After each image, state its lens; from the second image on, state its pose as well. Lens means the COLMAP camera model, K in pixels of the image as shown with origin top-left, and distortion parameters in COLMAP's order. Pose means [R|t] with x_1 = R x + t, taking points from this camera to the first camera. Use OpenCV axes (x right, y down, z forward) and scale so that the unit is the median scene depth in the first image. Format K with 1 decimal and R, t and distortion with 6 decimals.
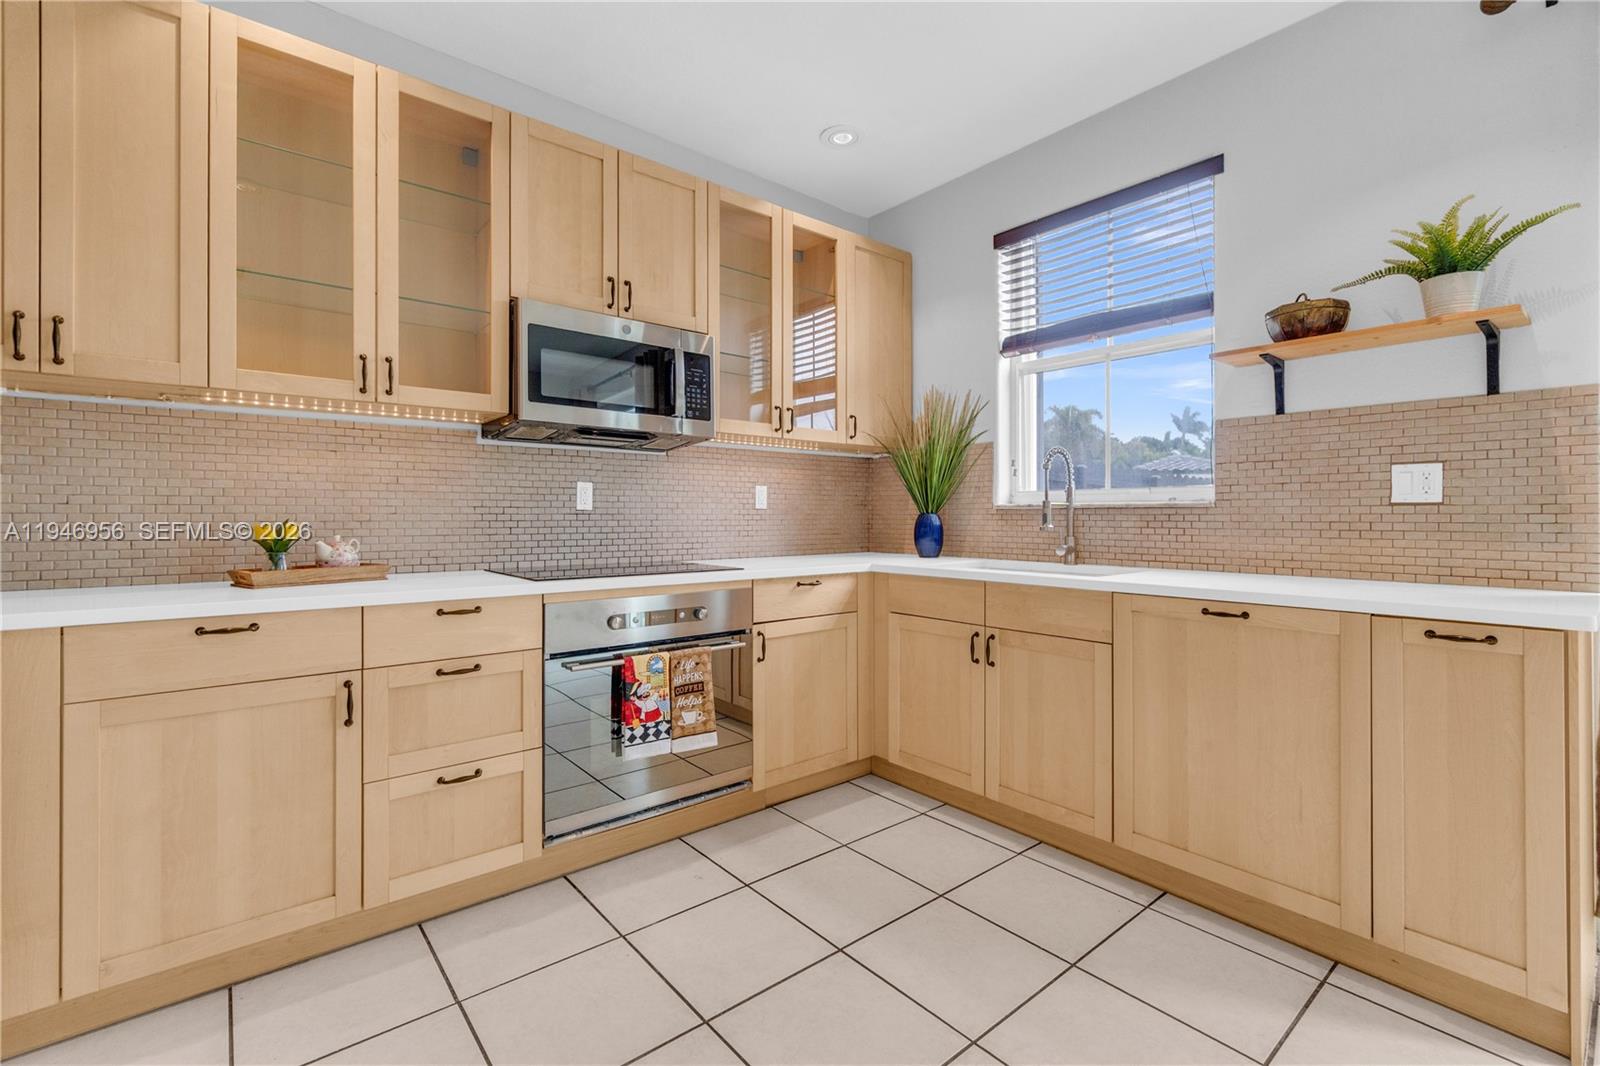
lens RADIAL K [[702.5, 0, 777.4], [0, 702.5, 513.2], [0, 0, 1]] dist [-0.004492, 0.004251]
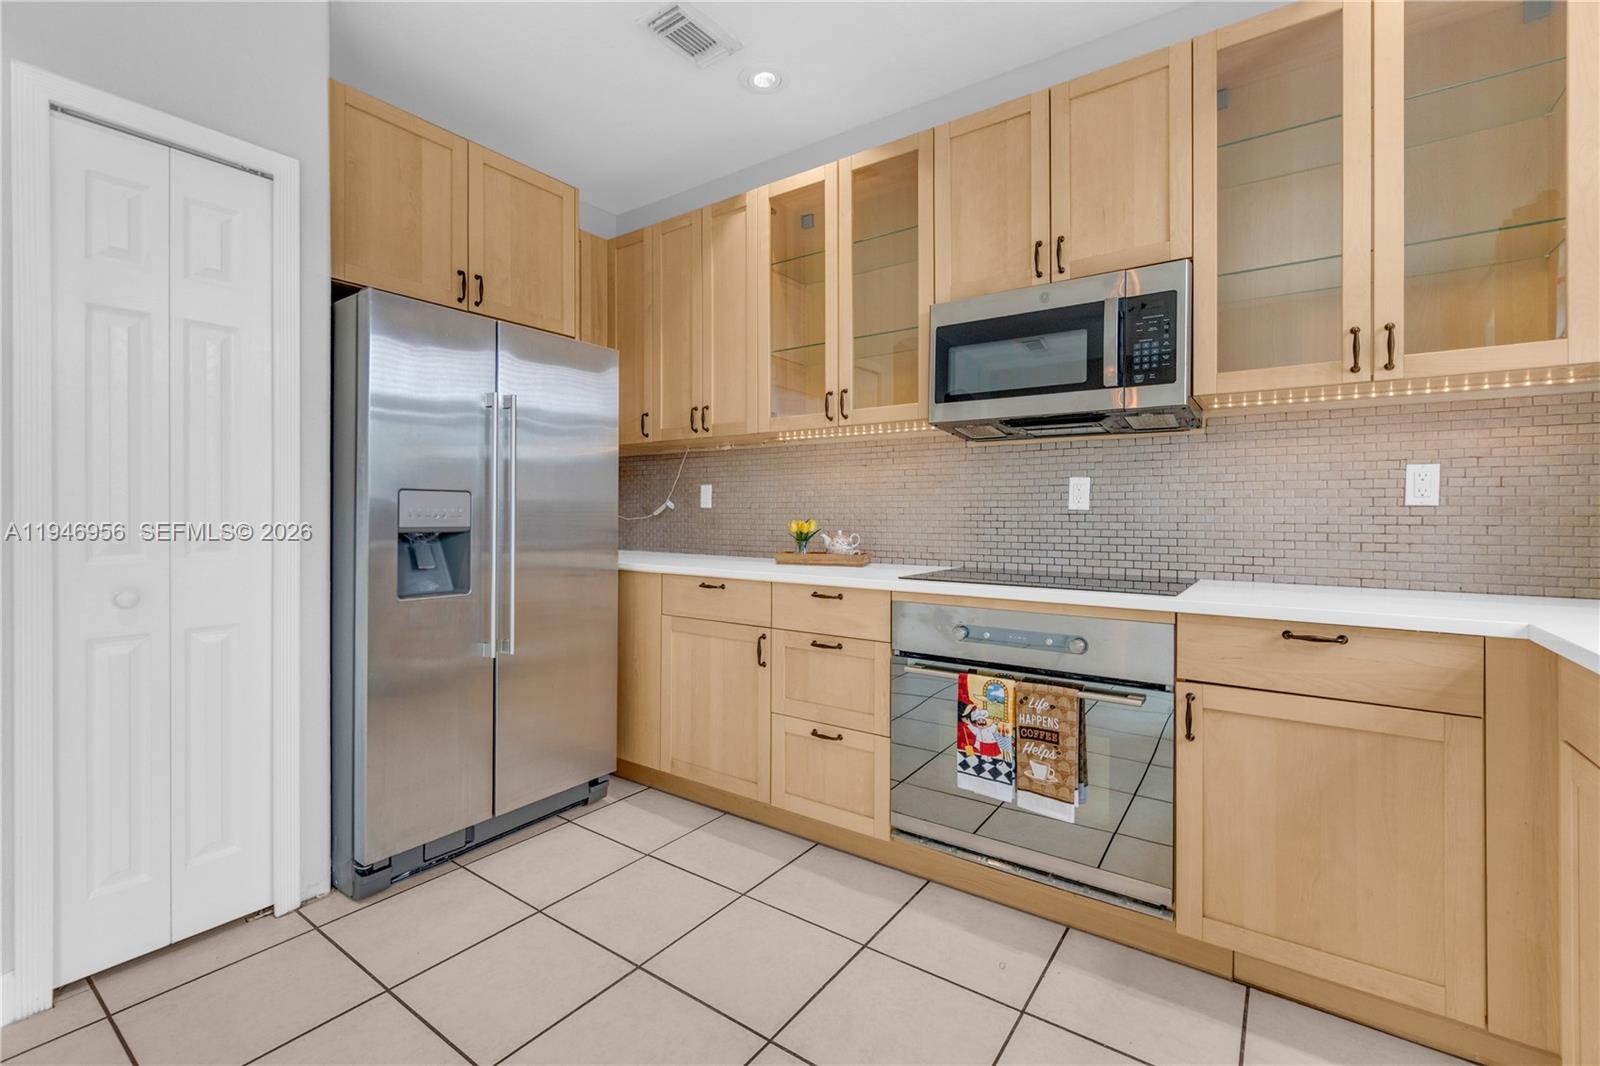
lens RADIAL K [[702.5, 0, 747.5], [0, 702.5, 507.5], [0, 0, 1]] dist [-0.004492, 0.004251]
pose [[0.244984, -0.006853, -0.969503, 0.522258], [0.001821, 0.999977, -0.006609, -0.002515], [0.969525, -0.000147, 0.244991, 0.448122]]
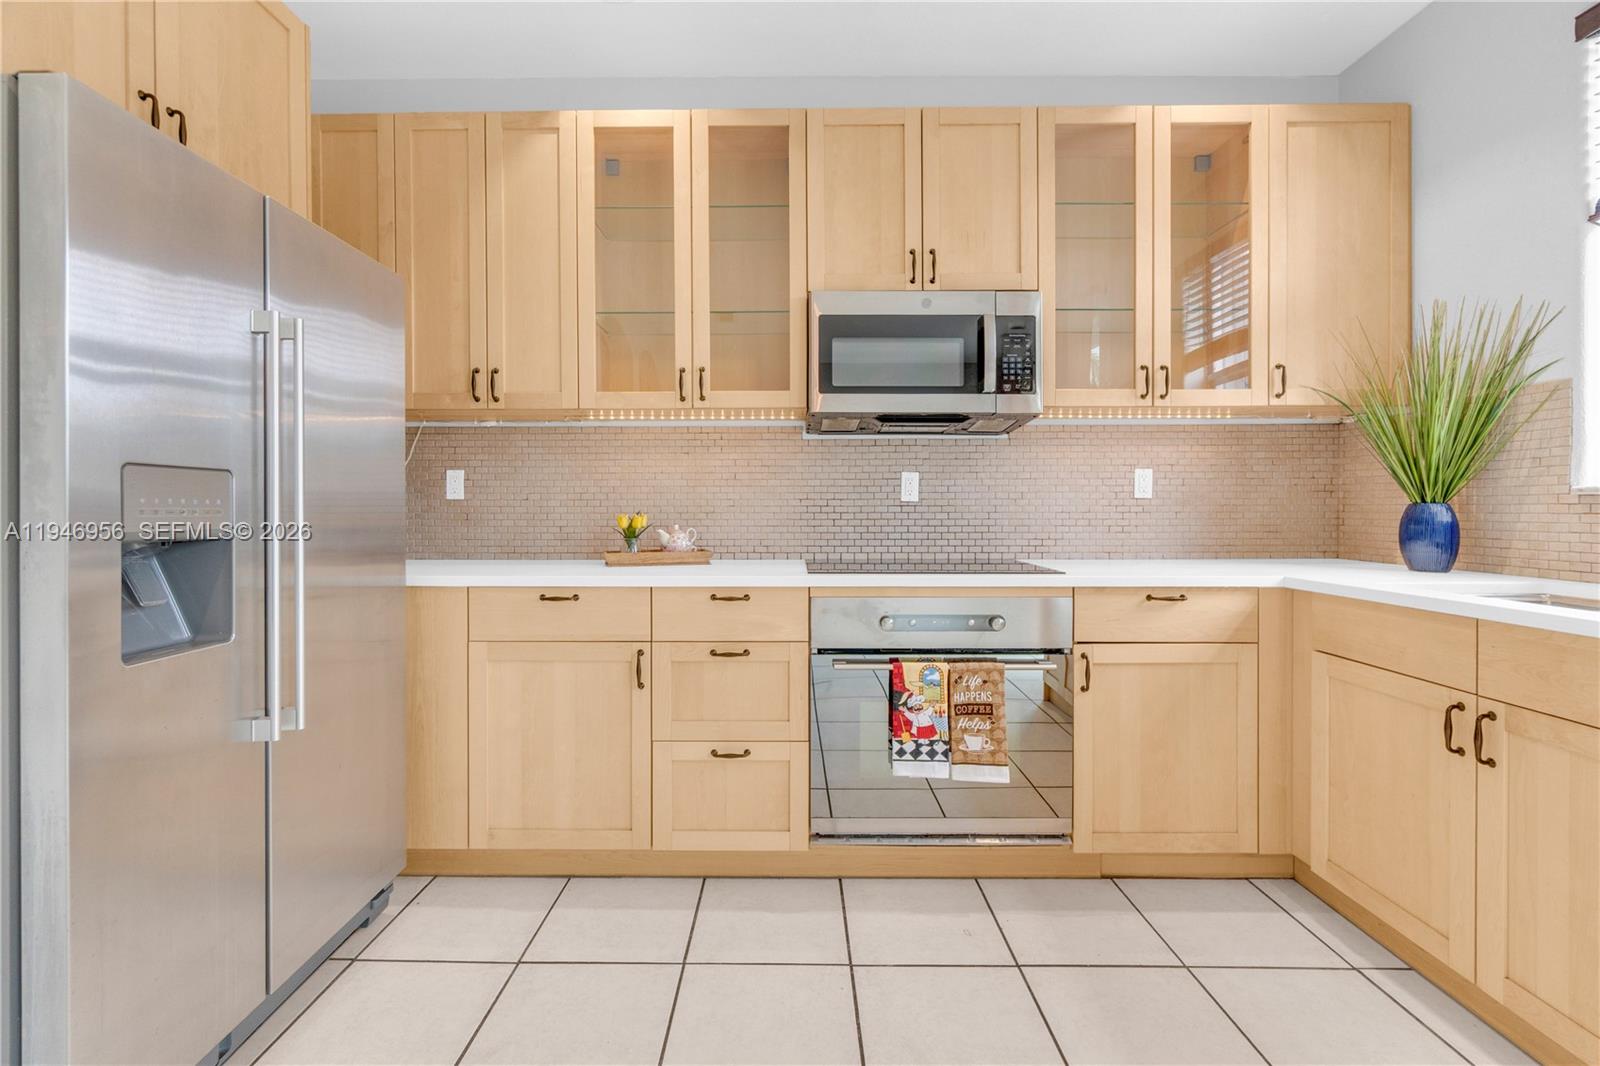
lens RADIAL K [[702.5, 0, 783.3], [0, 702.5, 510.2], [0, 0, 1]] dist [-0.004492, 0.004251]
pose [[0.772405, 0.000953, -0.635130, 0.220763], [0.004223, 0.999969, 0.006637, 0.000117], [0.635117, -0.007808, 0.772377, 0.178100]]
